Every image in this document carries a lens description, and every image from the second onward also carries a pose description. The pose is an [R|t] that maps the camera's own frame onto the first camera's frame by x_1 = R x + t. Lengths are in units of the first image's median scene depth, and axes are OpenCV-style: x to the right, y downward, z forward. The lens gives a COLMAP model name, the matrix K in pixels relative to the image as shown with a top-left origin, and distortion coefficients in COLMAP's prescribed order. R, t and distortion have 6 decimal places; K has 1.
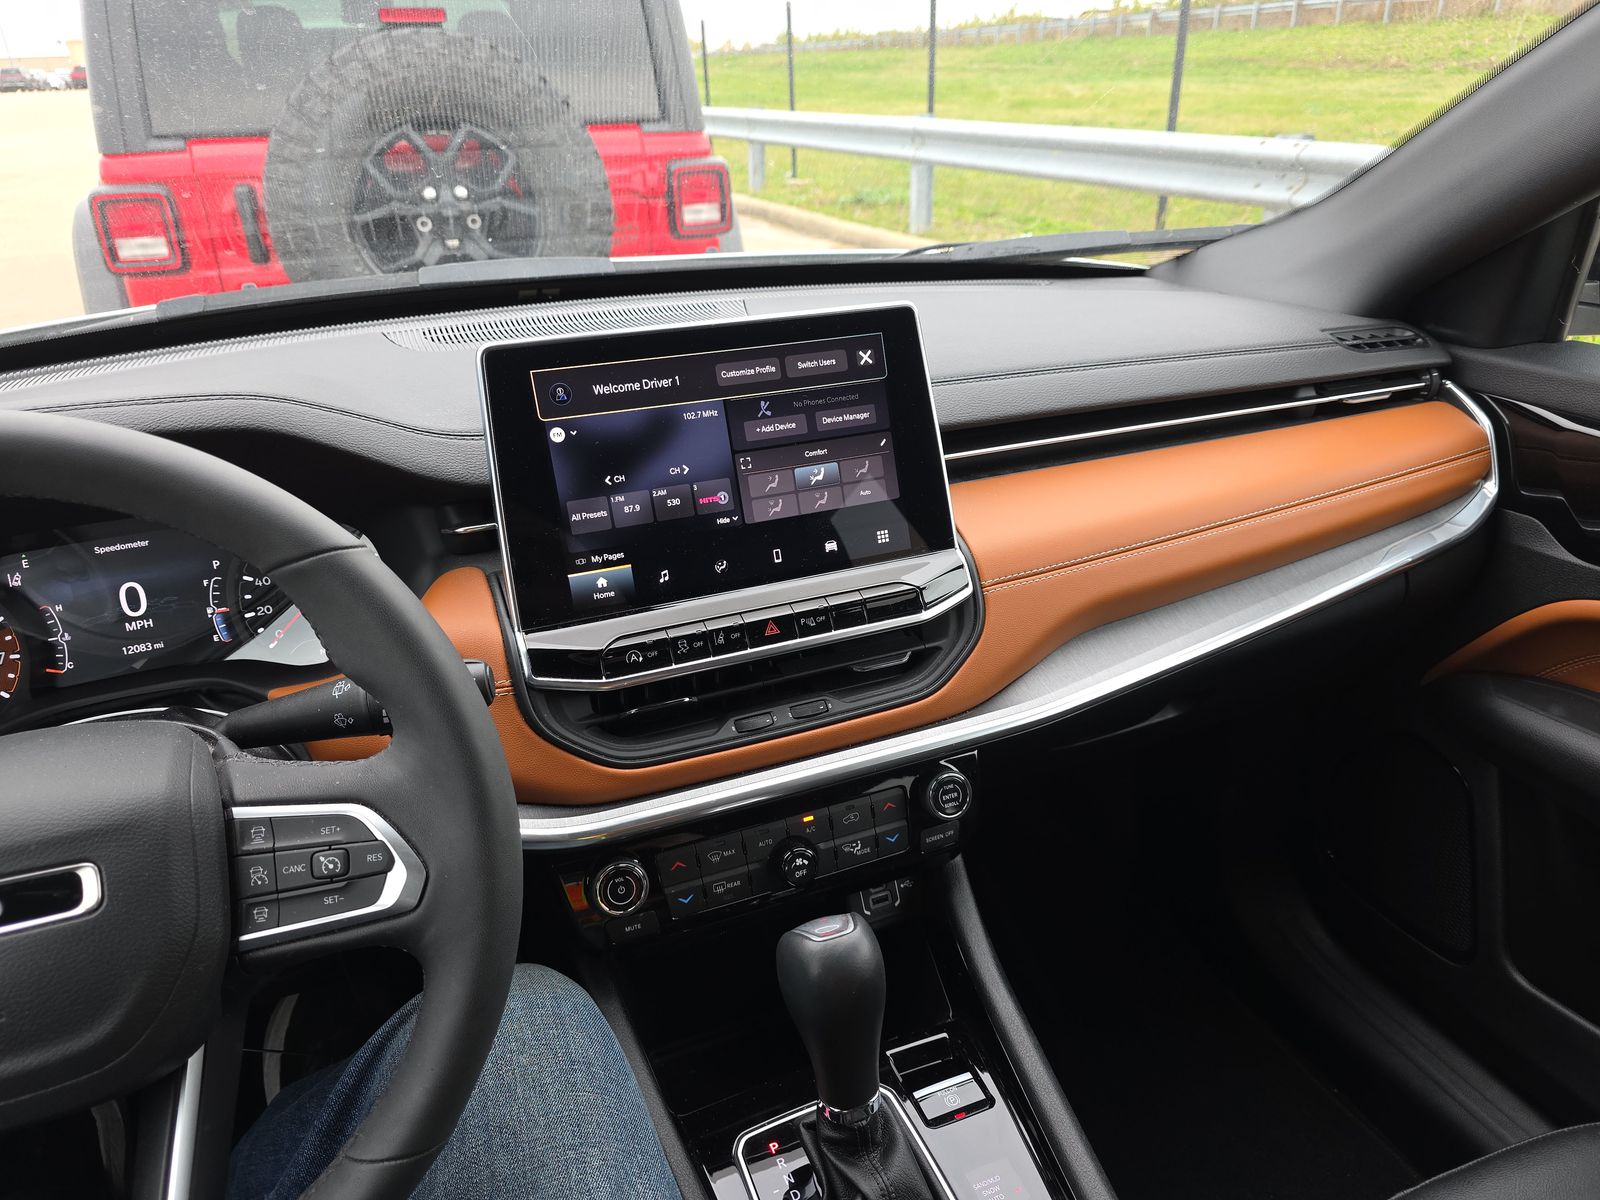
lens RADIAL K [[1058.4, 0, 800.0], [0, 1058.4, 600.0], [0, 0, 1]] dist [0.029398, -0.054498]
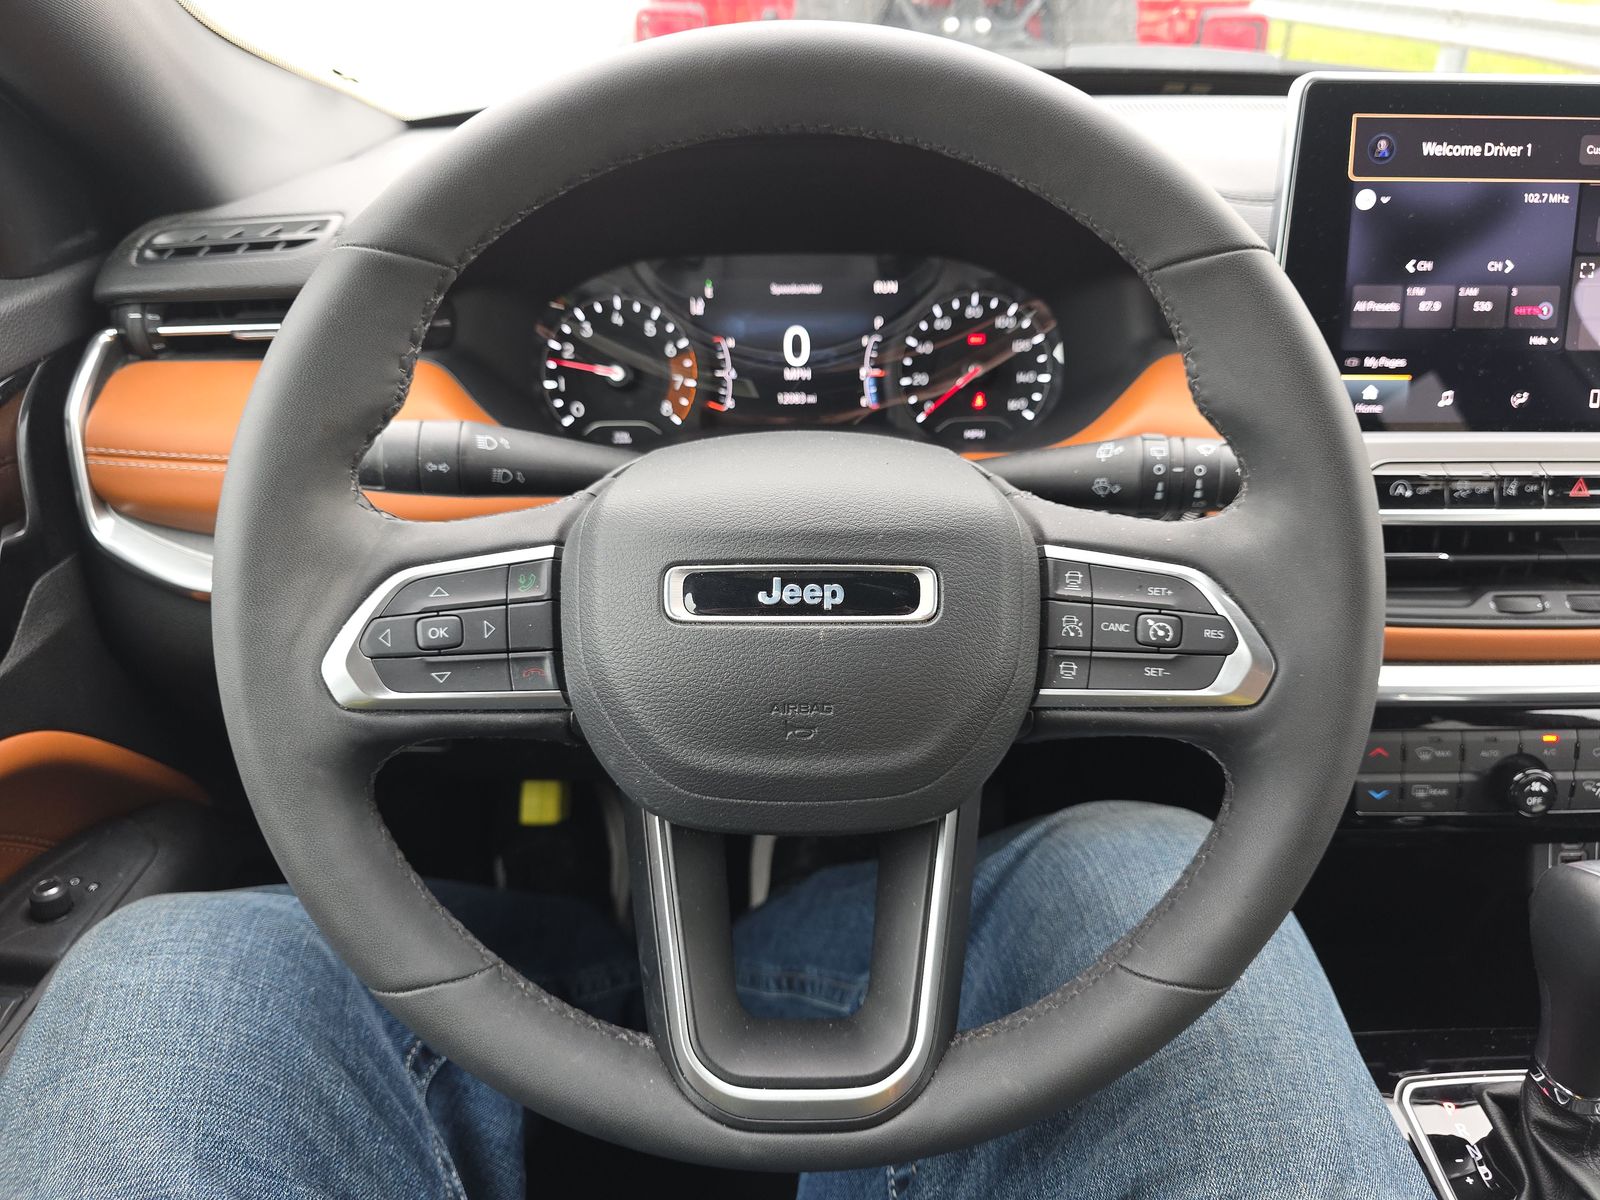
lens RADIAL K [[1099.4, 0, 803.0], [0, 1099.4, 576.1], [0, 0, 1]] dist [-0.006593, -0.004875]
pose [[0.929990, 0.198737, -0.309227, -0.296854], [-0.177560, 0.979467, 0.095487, 0.115815], [0.321855, -0.033895, 0.946182, 0.058307]]
